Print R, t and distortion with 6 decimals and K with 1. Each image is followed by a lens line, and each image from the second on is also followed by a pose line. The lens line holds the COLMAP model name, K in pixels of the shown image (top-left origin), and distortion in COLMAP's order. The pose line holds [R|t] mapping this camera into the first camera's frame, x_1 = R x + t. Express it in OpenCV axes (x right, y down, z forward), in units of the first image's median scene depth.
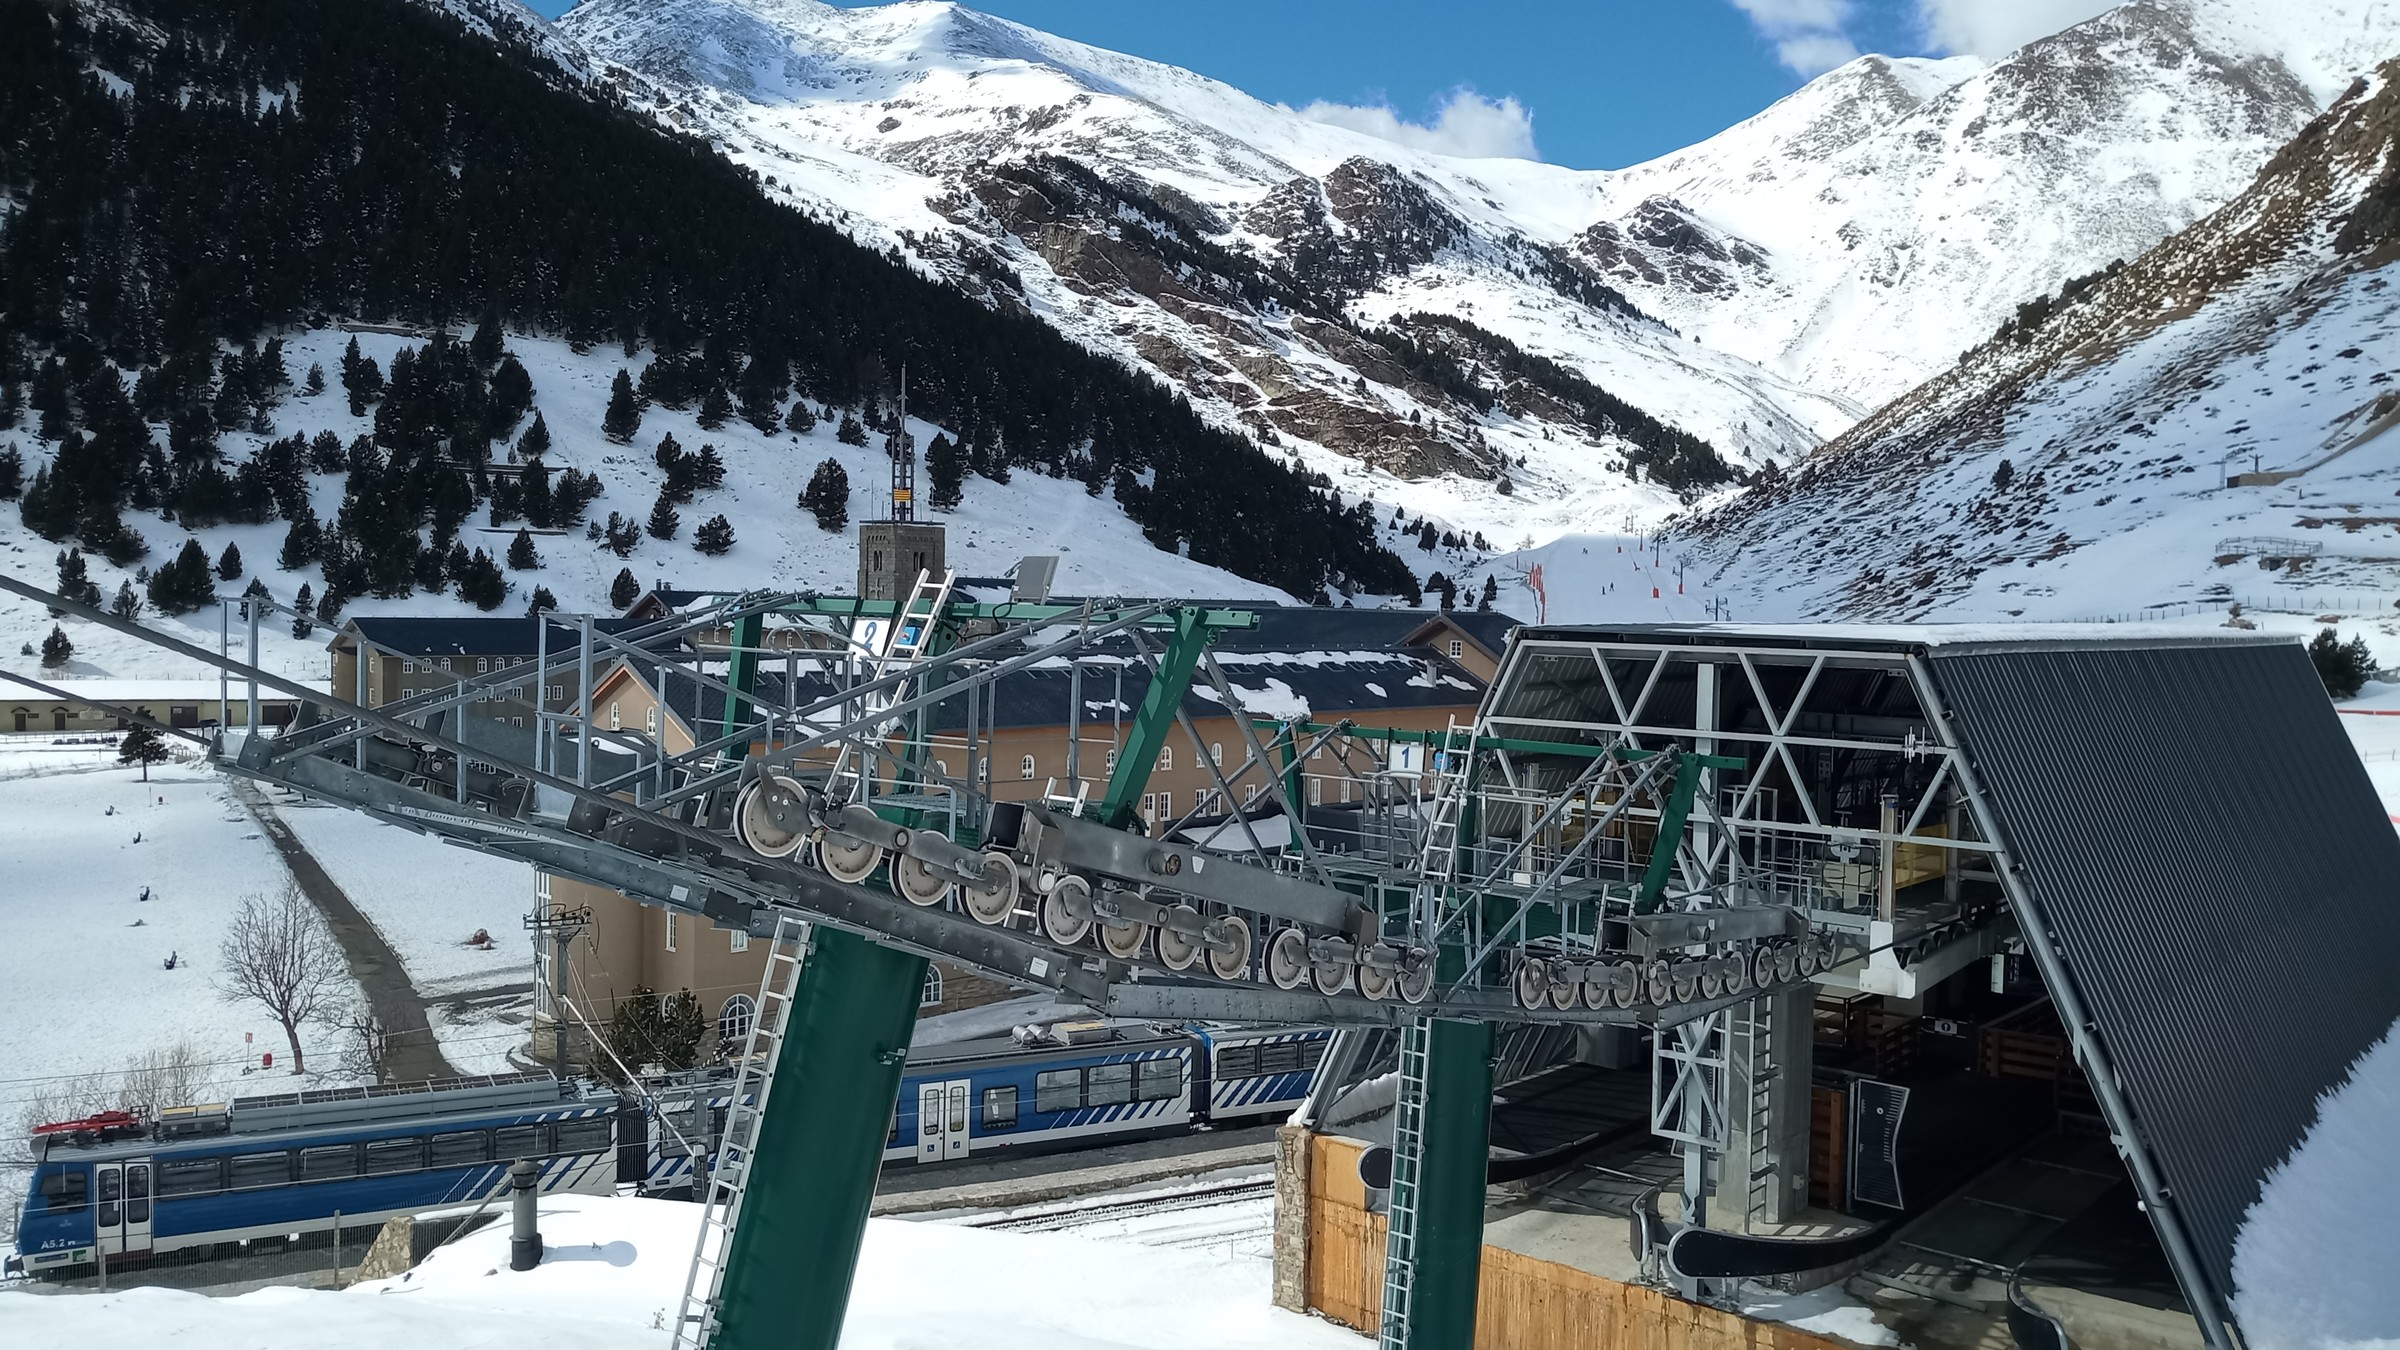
lens RADIAL K [[1854.9, 0, 1198.8], [0, 1854.9, 683.7], [0, 0, 1]] dist [-0.051290, 0.021472]
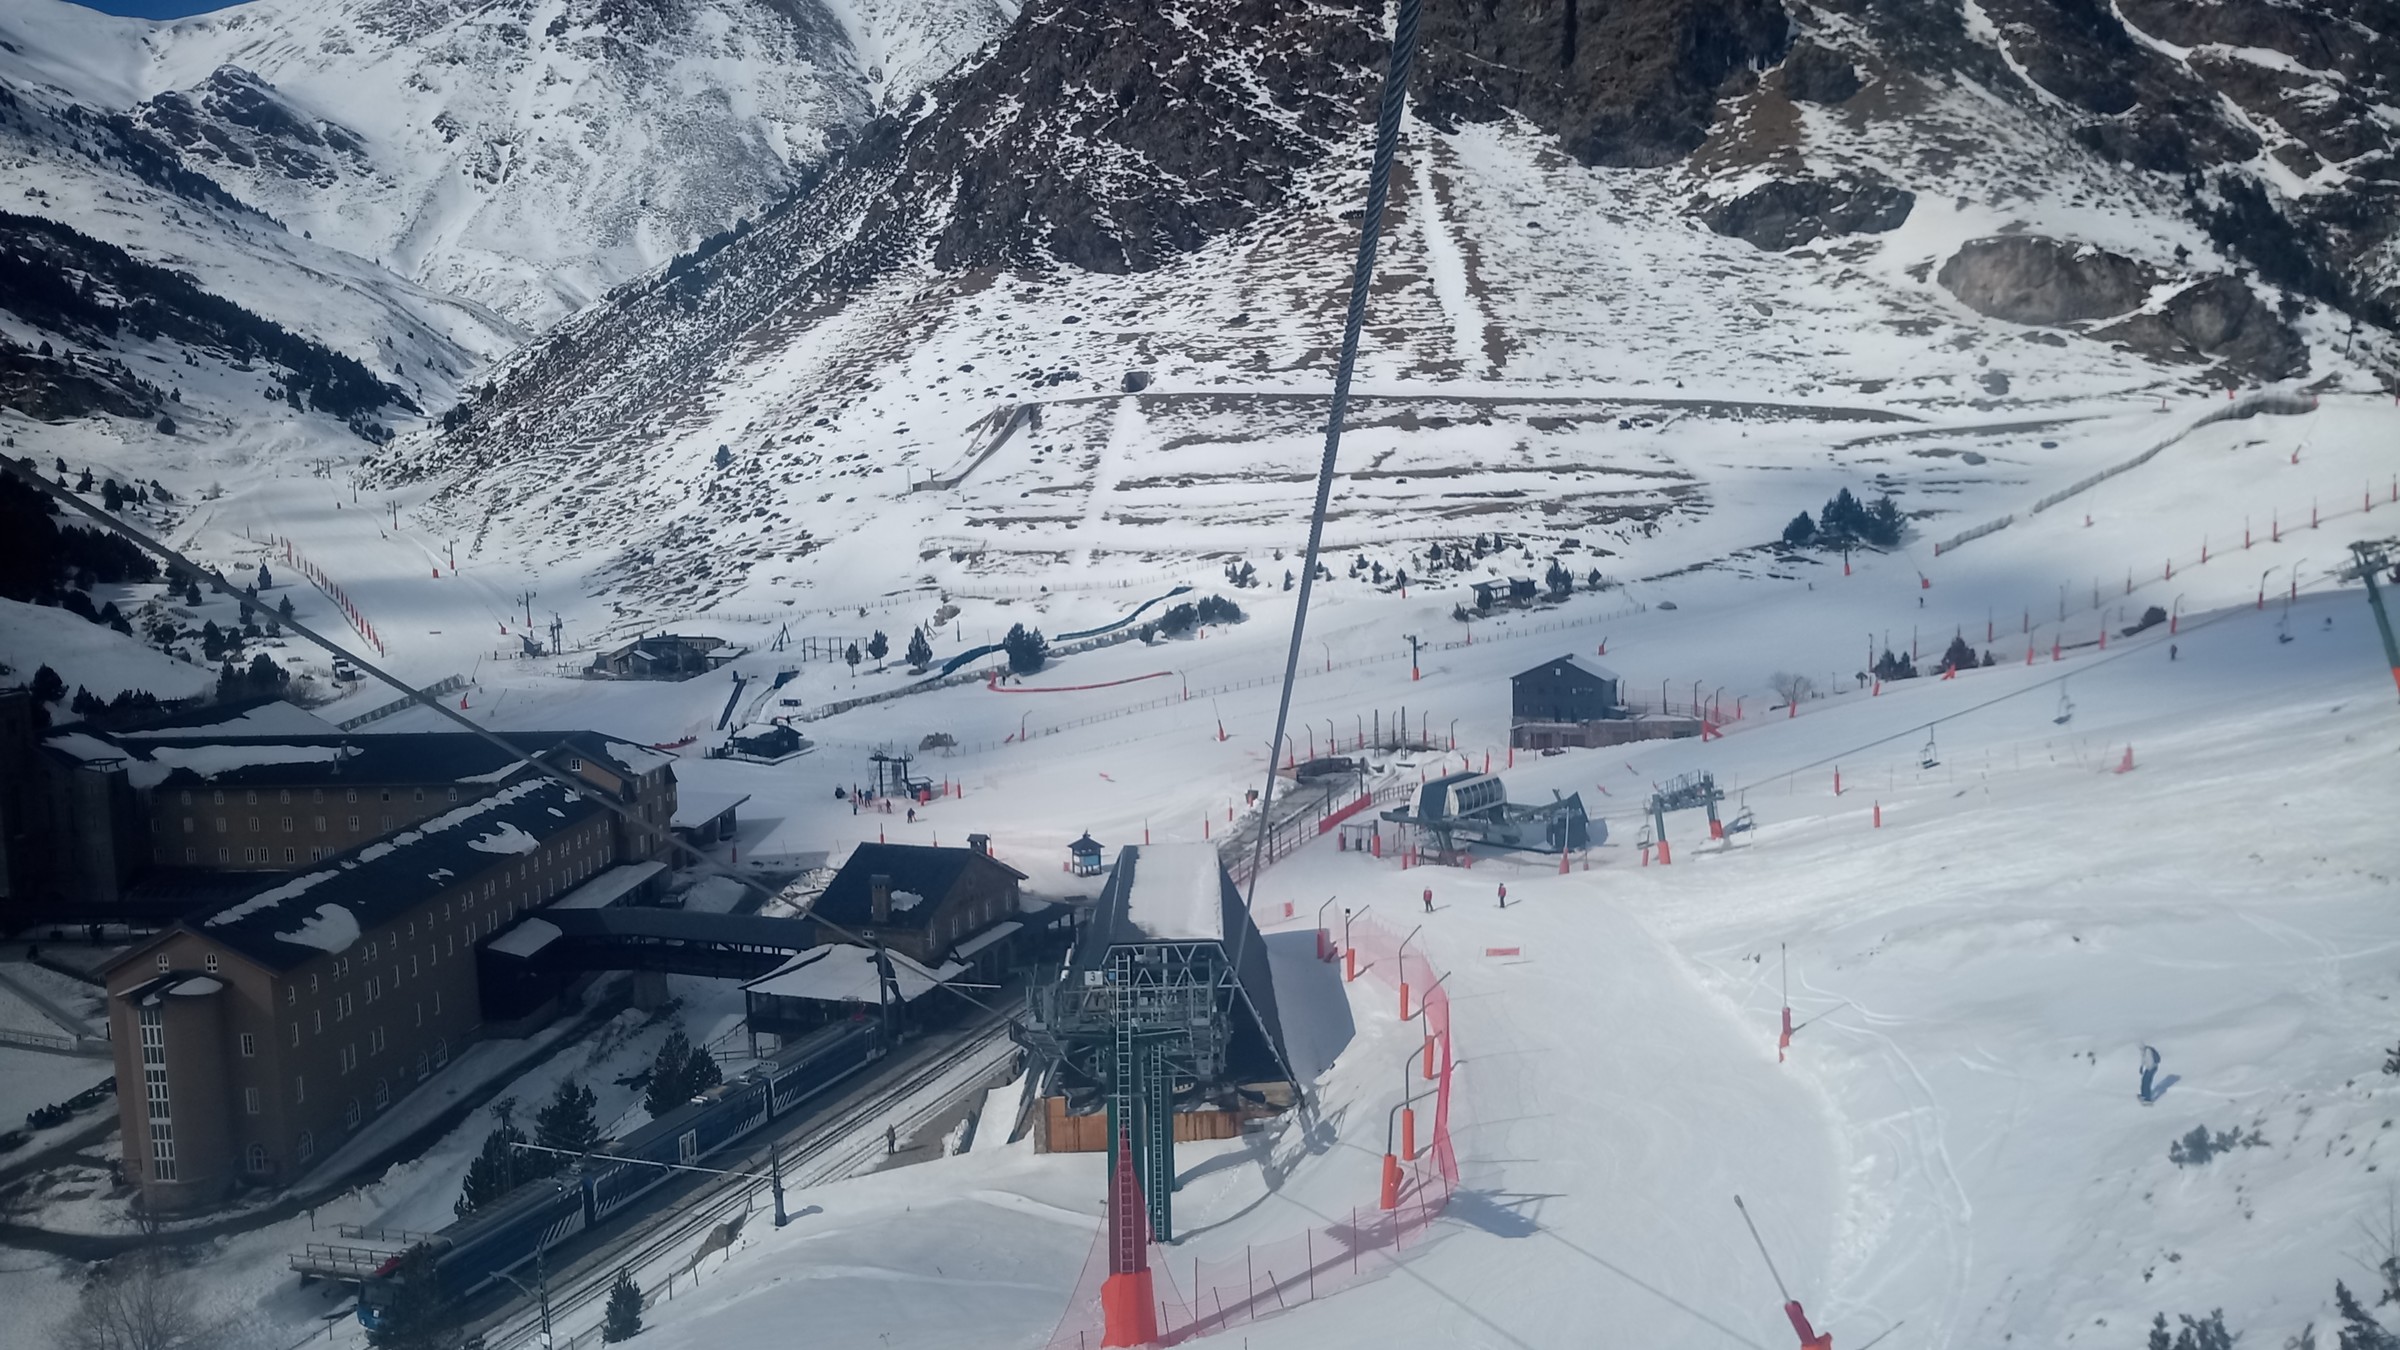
lens RADIAL K [[1854.9, 0, 1192.0], [0, 1854.9, 661.5], [0, 0, 1]] dist [-0.051290, 0.021472]
pose [[0.747147, -0.114904, 0.654652, -0.080725], [0.073297, 0.993180, 0.090670, -0.035969], [-0.660605, -0.019760, 0.750473, -0.071979]]
